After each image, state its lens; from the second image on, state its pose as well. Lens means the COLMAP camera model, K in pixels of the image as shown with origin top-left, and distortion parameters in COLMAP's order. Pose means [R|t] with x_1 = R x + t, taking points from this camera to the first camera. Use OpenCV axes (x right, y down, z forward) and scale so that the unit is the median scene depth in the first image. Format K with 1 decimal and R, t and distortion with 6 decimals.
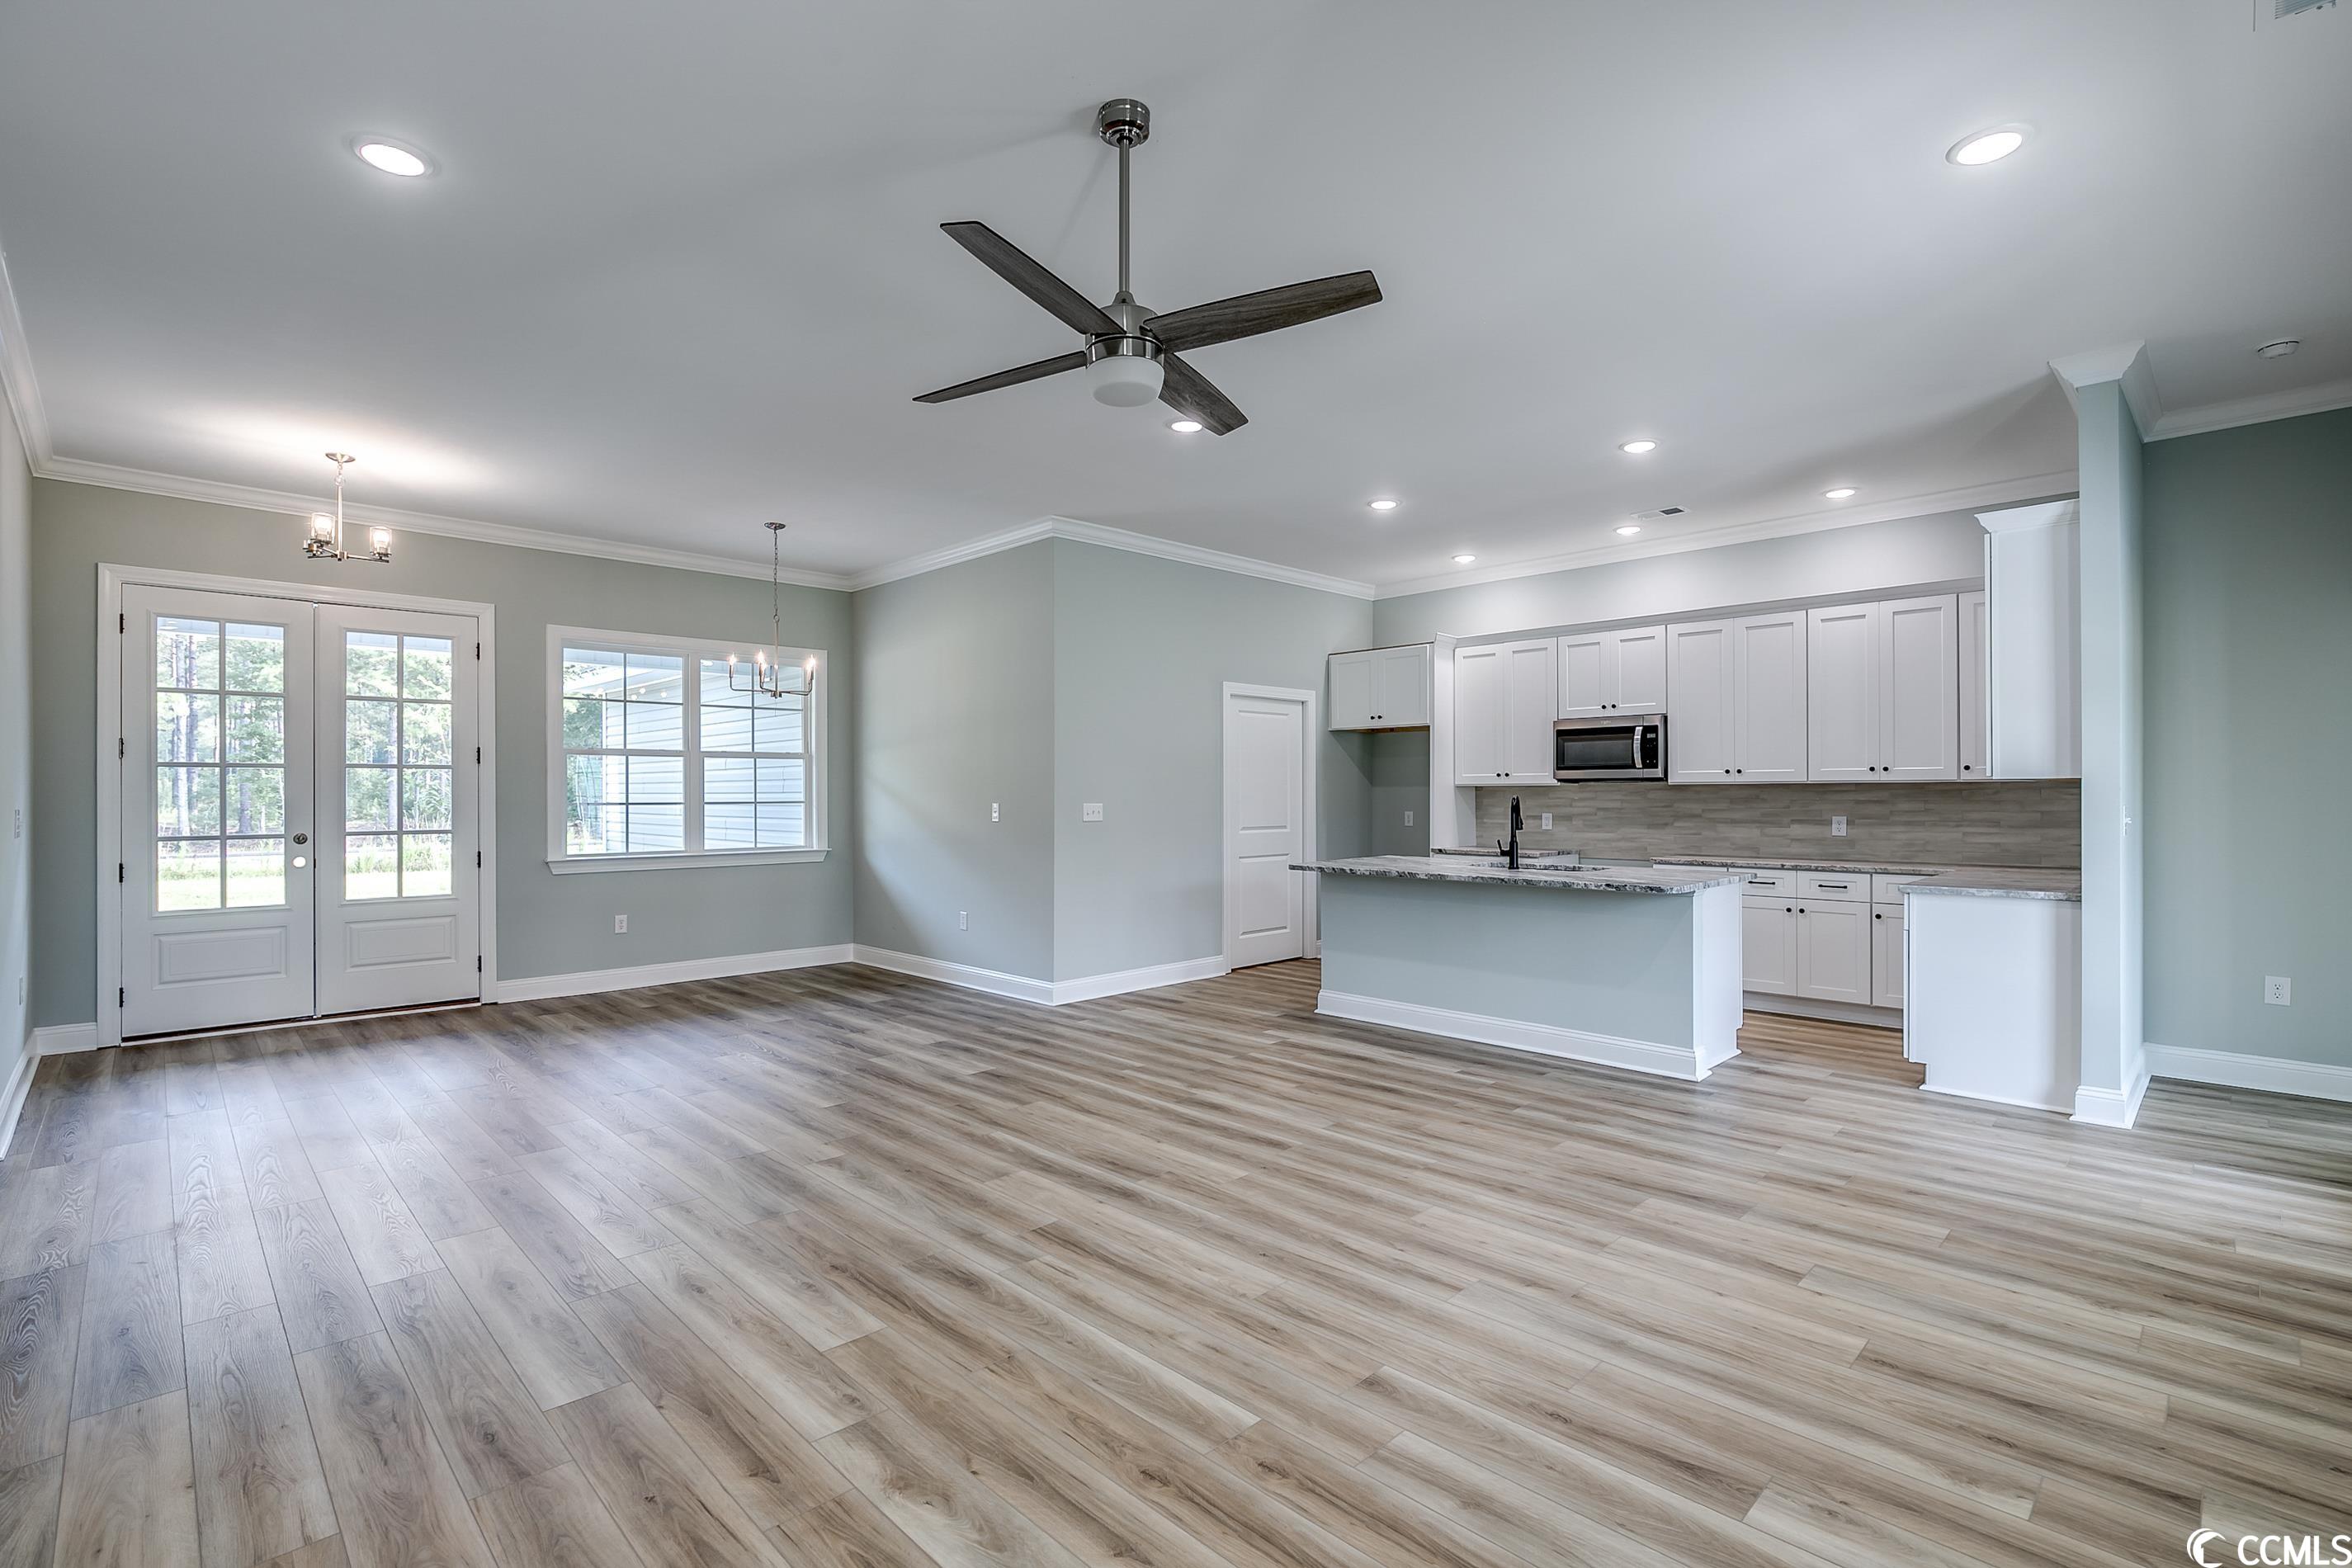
lens RADIAL K [[1078.3, 0, 1183.4], [0, 1078.3, 790.1], [0, 0, 1]] dist [-0.007181, 0.000742]
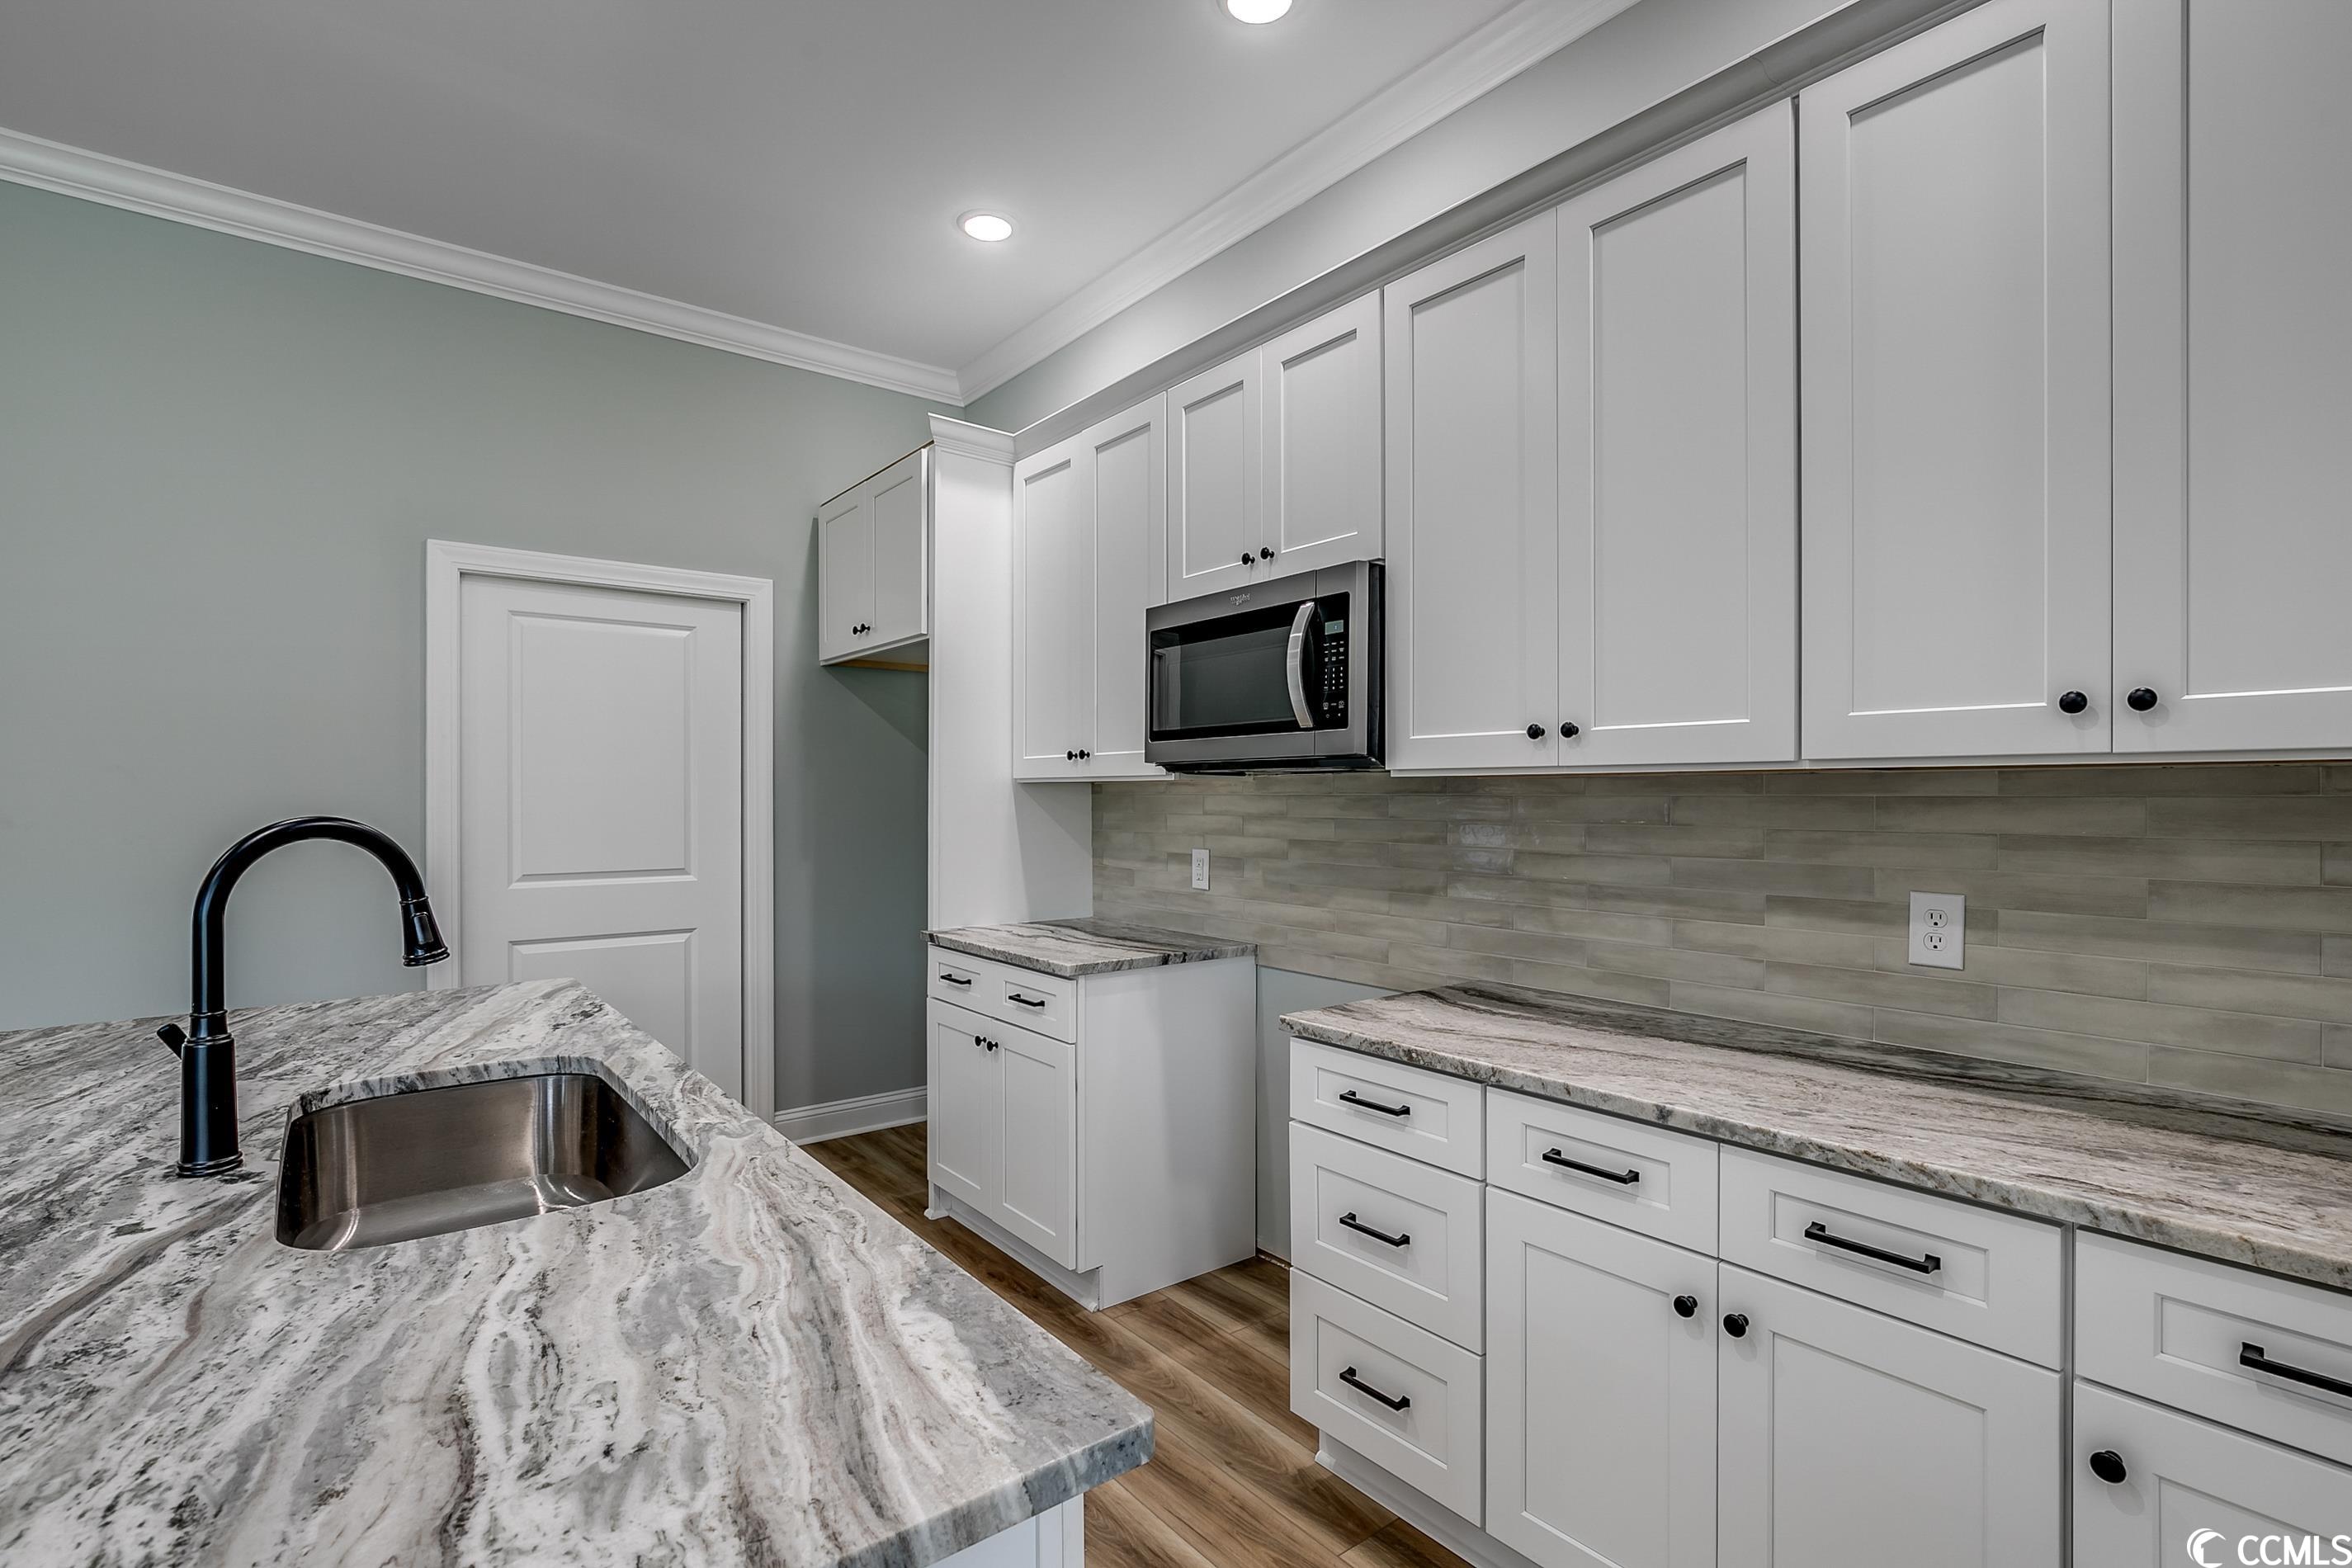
lens RADIAL K [[1089.7, 0, 1174.0], [0, 1089.7, 797.5], [0, 0, 1]] dist [-0.016532, 0.005088]
pose [[0.993684, 0.003333, -0.112163, 0.462501], [-0.002709, 0.999980, 0.005709, -0.000606], [0.112180, -0.005369, 0.993673, 0.728484]]
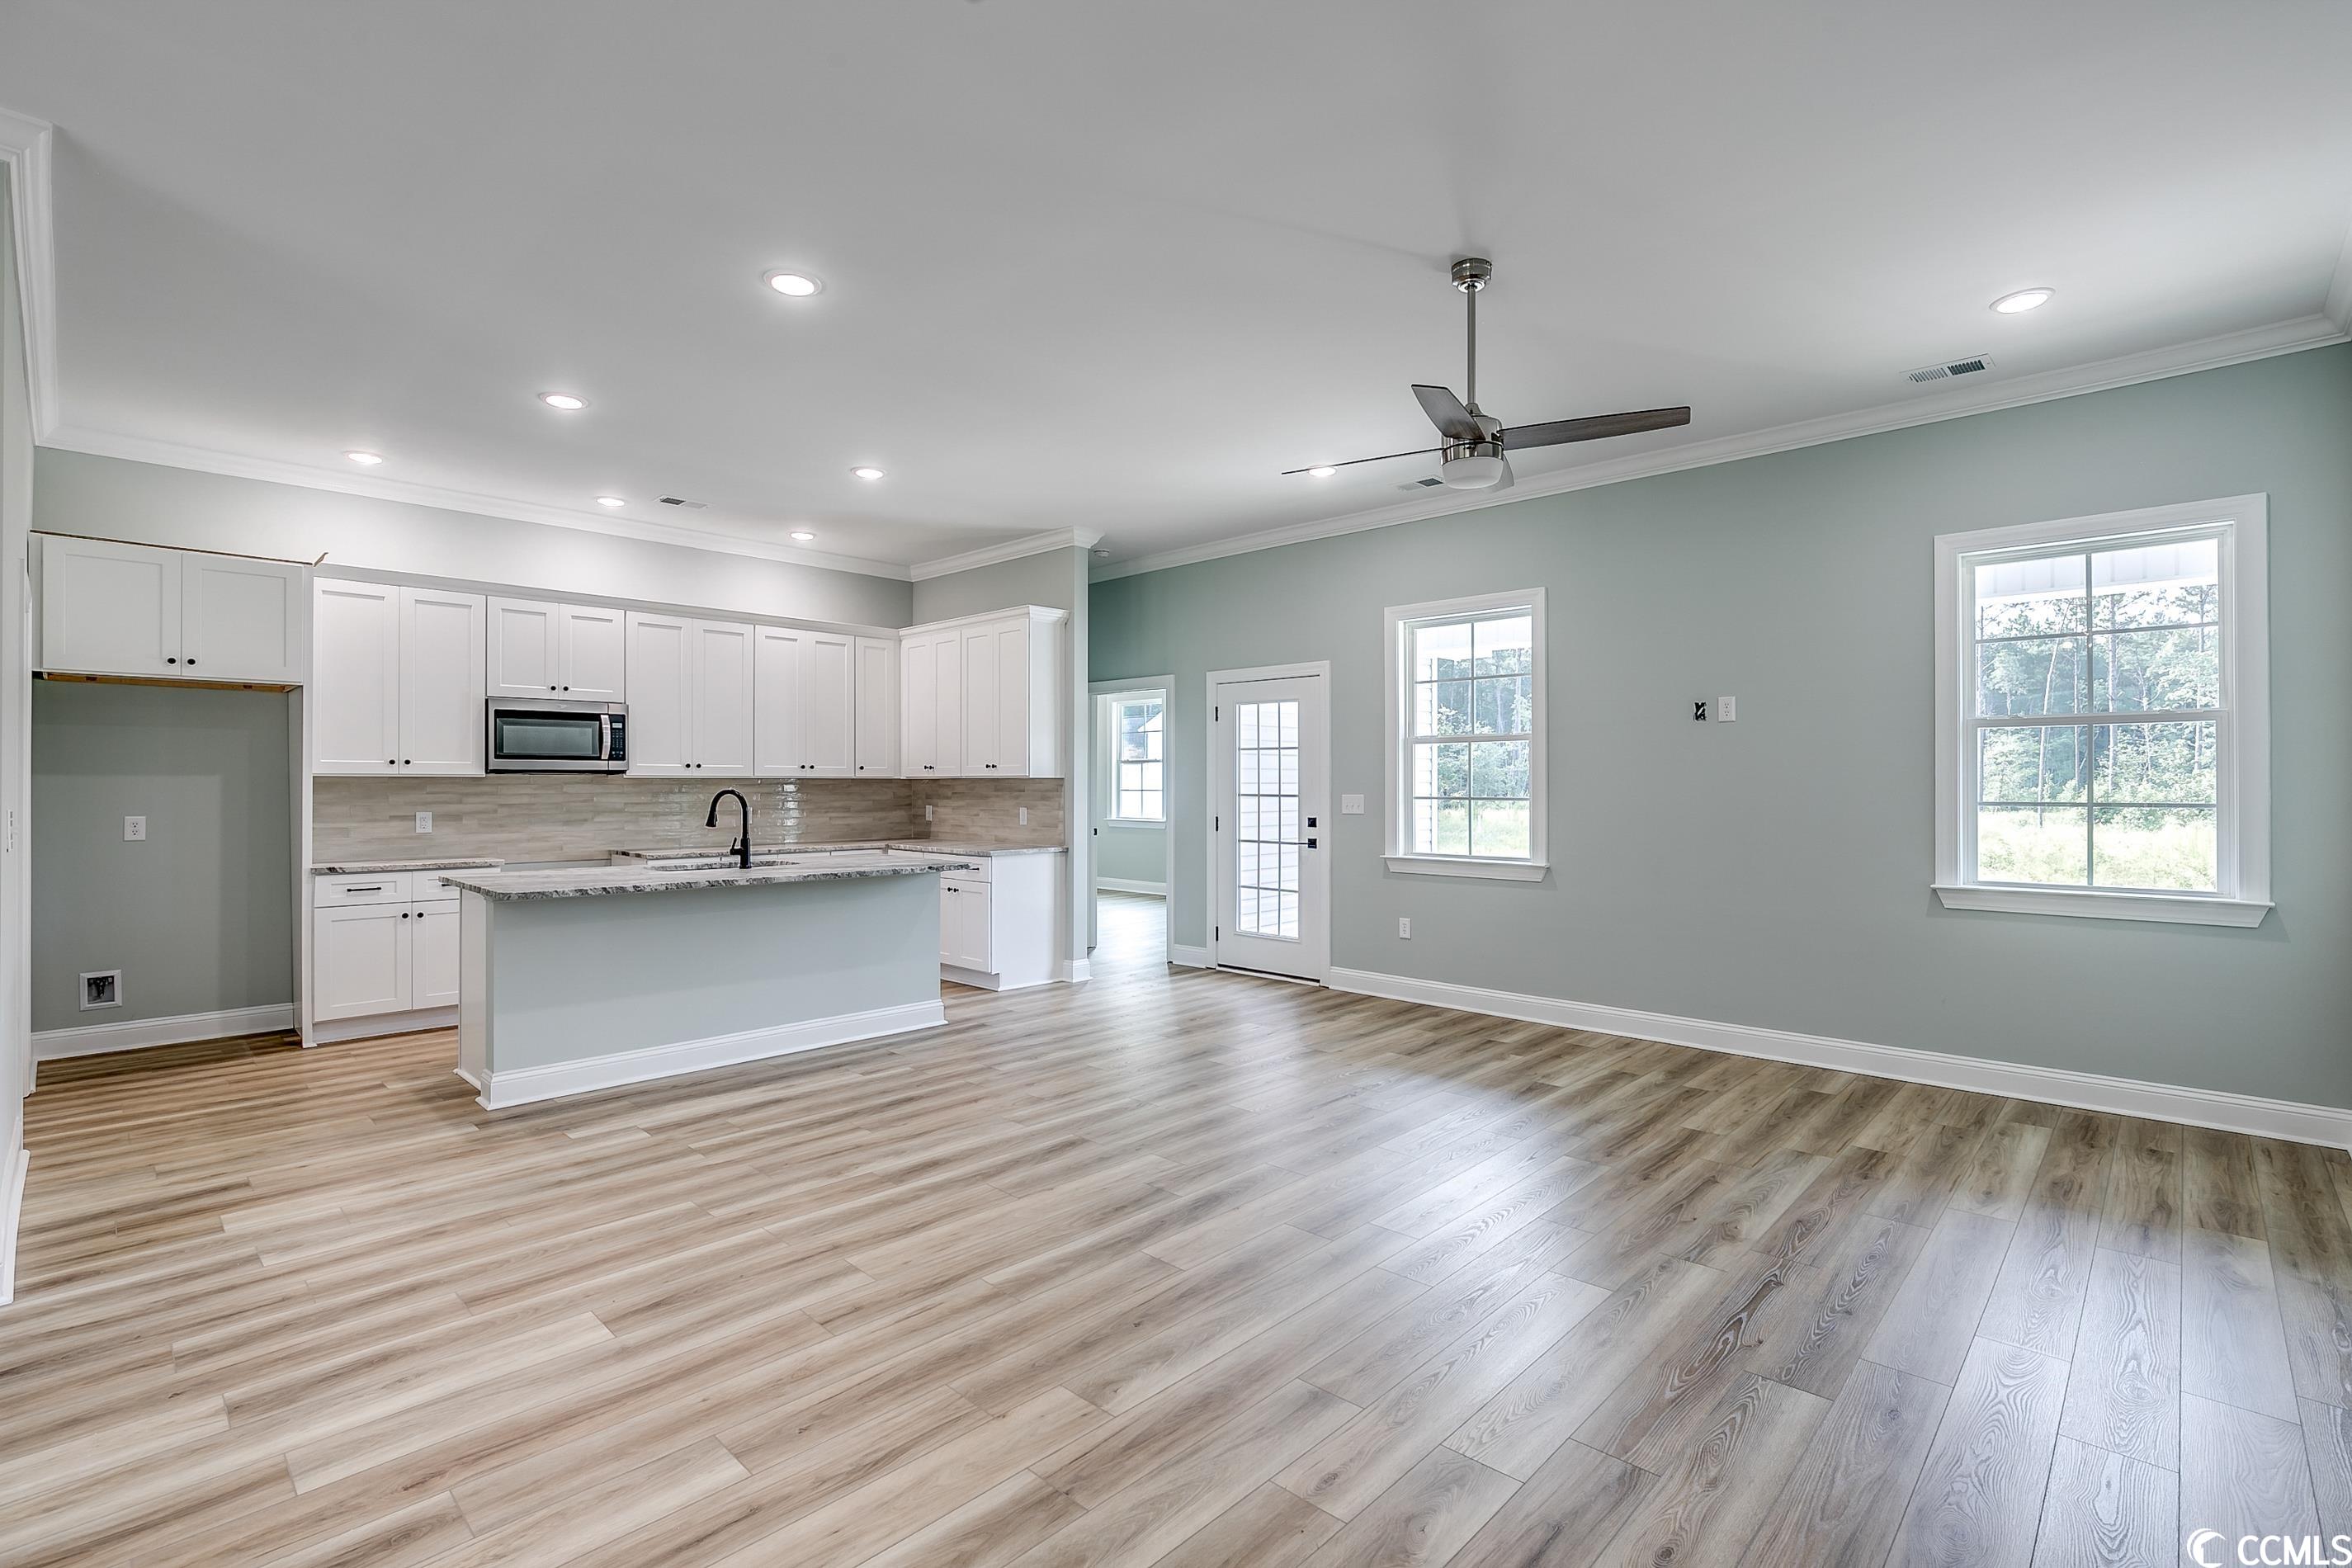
lens RADIAL K [[1072.4, 0, 1186.6], [0, 1072.4, 775.3], [0, 0, 1]] dist [-0.017073, 0.005102]
pose [[-0.036453, 0.011245, 0.999272, -0.563394], [-0.002904, 0.999931, -0.011359, 0.002464], [-0.999331, -0.003316, -0.036418, 0.586631]]
